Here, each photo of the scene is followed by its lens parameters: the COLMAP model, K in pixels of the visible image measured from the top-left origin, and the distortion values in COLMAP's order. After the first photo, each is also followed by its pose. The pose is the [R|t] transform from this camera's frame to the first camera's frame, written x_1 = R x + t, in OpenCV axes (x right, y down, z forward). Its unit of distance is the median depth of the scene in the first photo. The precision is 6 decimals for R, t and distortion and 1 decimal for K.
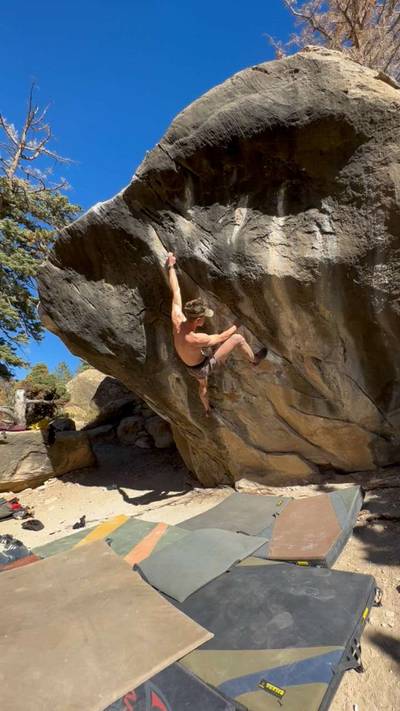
lens RADIAL K [[302.2, 0, 200.0], [0, 302.2, 355.5], [0, 0, 1]] dist [-0.007361, 0.000122]
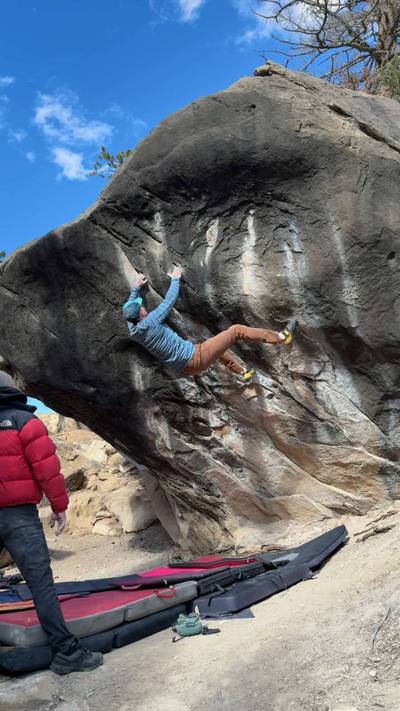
lens RADIAL K [[559.3, 0, 200.0], [0, 559.3, 355.5], [0, 0, 1]] dist [0.116891, -0.262196]
pose [[0.997339, -0.063405, 0.035971, 0.003928], [0.066062, 0.994745, -0.078217, 0.060923], [-0.030823, 0.080385, 0.996287, -0.768044]]
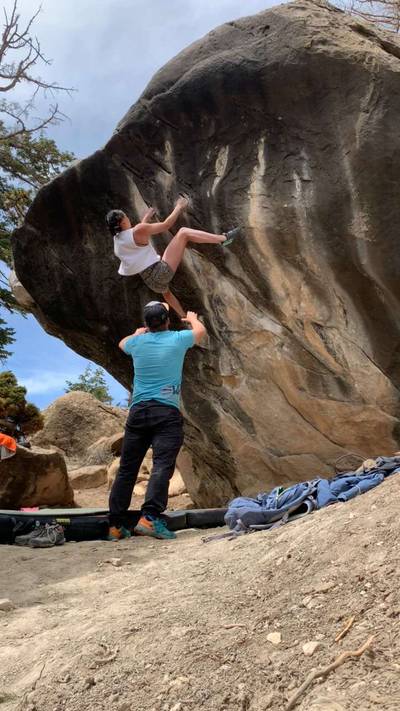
lens RADIAL K [[559.3, 0, 200.0], [0, 559.3, 355.5], [0, 0, 1]] dist [0.116891, -0.262196]
pose [[0.989537, 0.006350, -0.144139, 0.314704], [-0.019681, 0.995633, -0.091251, 0.275676], [0.142930, 0.093133, 0.985341, -0.669625]]
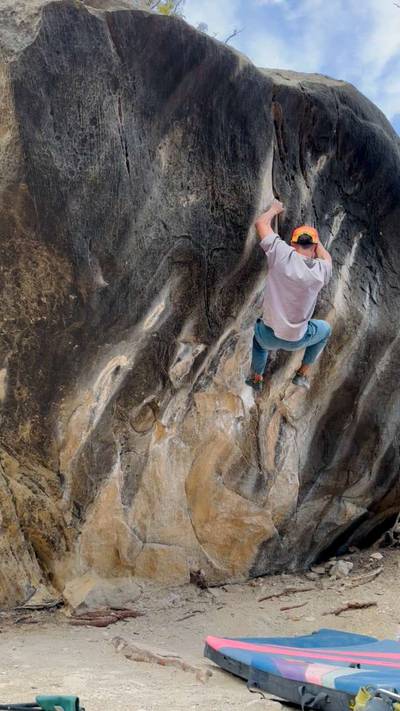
lens RADIAL K [[588.0, 0, 200.0], [0, 588.0, 355.5], [0, 0, 1]] dist [0.138911, -0.320466]
pose [[0.396397, 0.423669, 0.814478, -1.170493], [-0.244624, 0.903823, -0.351089, 0.516898], [-0.884889, -0.060070, 0.461912, 0.525313]]
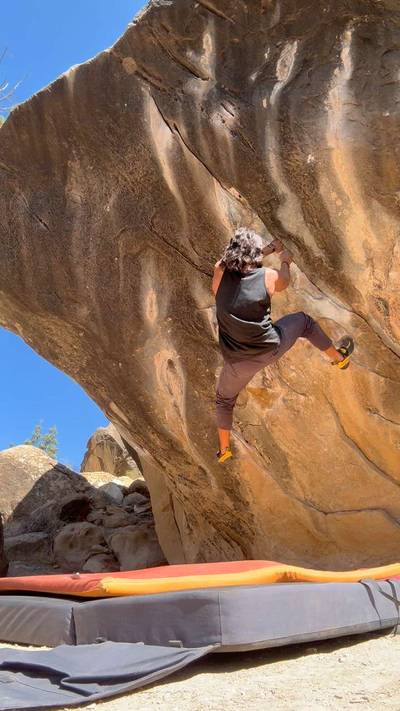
lens RADIAL K [[516.1, 0, 198.2], [0, 516.1, 358.8], [0, 0, 1]] dist [0.105653, -0.137989]
pose [[0.996763, 0.059022, -0.054596, 0.044526], [-0.070992, 0.964850, -0.253031, 0.427523], [0.037742, 0.256087, 0.965917, 0.048463]]
